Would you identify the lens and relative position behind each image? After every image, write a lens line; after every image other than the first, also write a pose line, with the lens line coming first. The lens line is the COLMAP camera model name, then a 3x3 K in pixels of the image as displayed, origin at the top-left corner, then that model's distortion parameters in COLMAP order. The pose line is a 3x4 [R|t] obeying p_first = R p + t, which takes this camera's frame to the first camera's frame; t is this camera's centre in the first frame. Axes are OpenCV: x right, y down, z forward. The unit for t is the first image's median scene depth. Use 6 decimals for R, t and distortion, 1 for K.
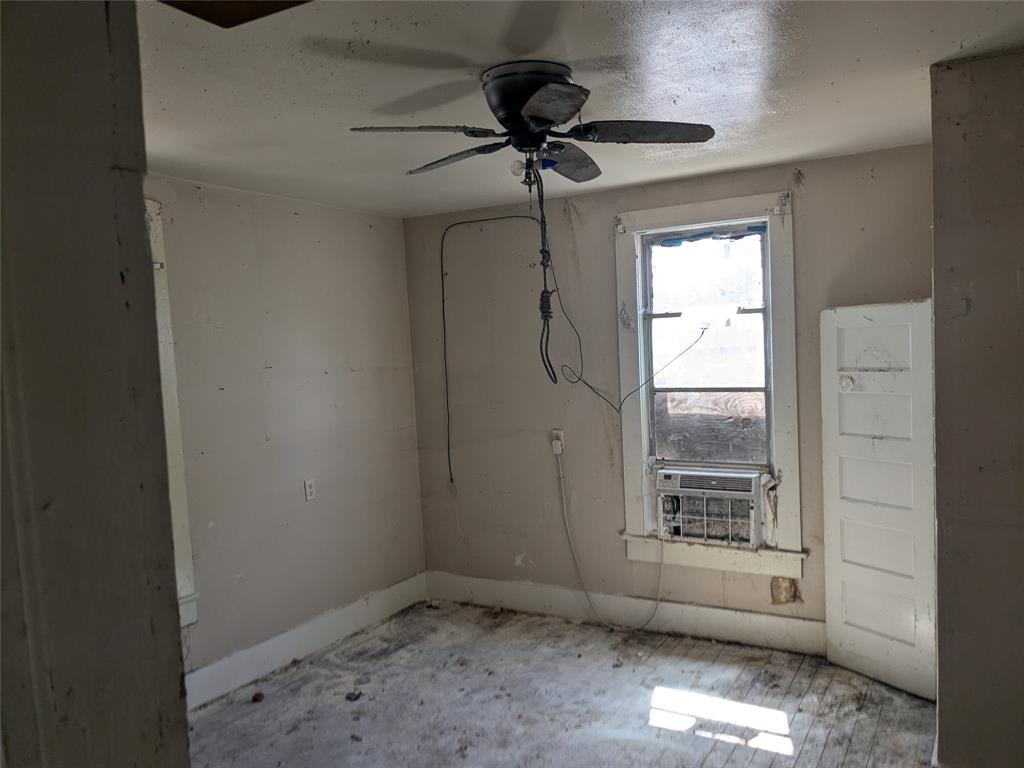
lens RADIAL K [[813.2, 0, 523.8], [0, 813.2, 404.2], [0, 0, 1]] dist [0.041797, -0.060025]
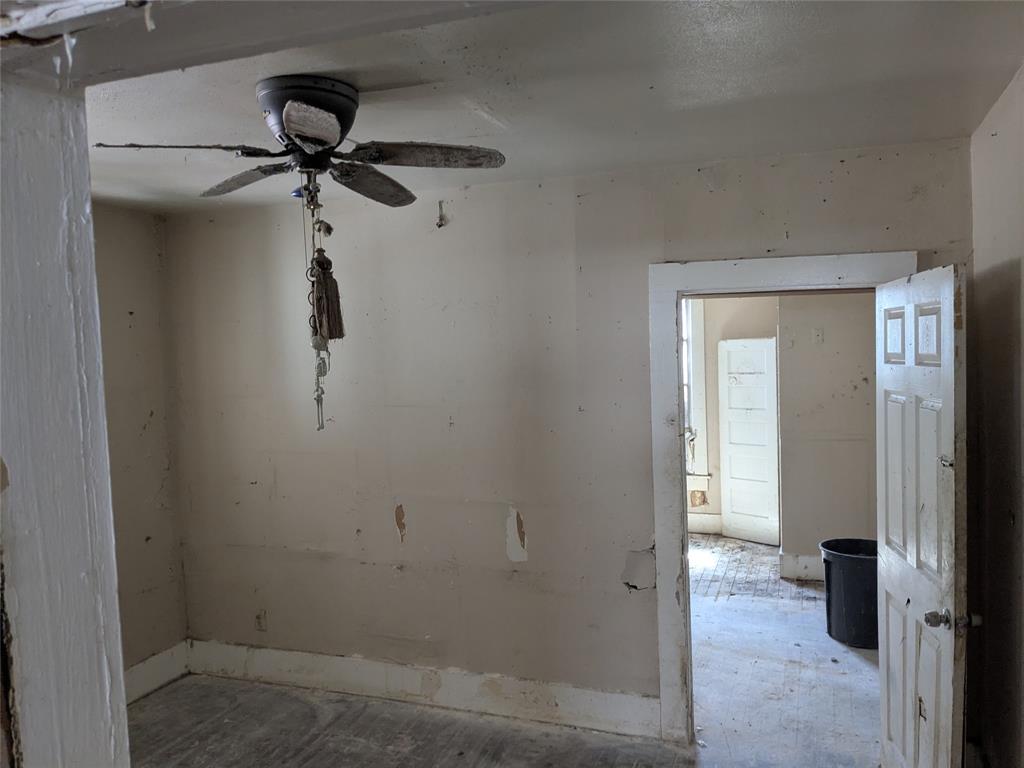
lens RADIAL K [[813.2, 0, 526.4], [0, 813.2, 402.8], [0, 0, 1]] dist [0.041797, -0.060025]
pose [[0.982846, -0.002828, 0.184406, -0.400930], [0.008437, 0.999525, -0.029640, 0.074778], [-0.184235, 0.030687, 0.982403, -0.725023]]
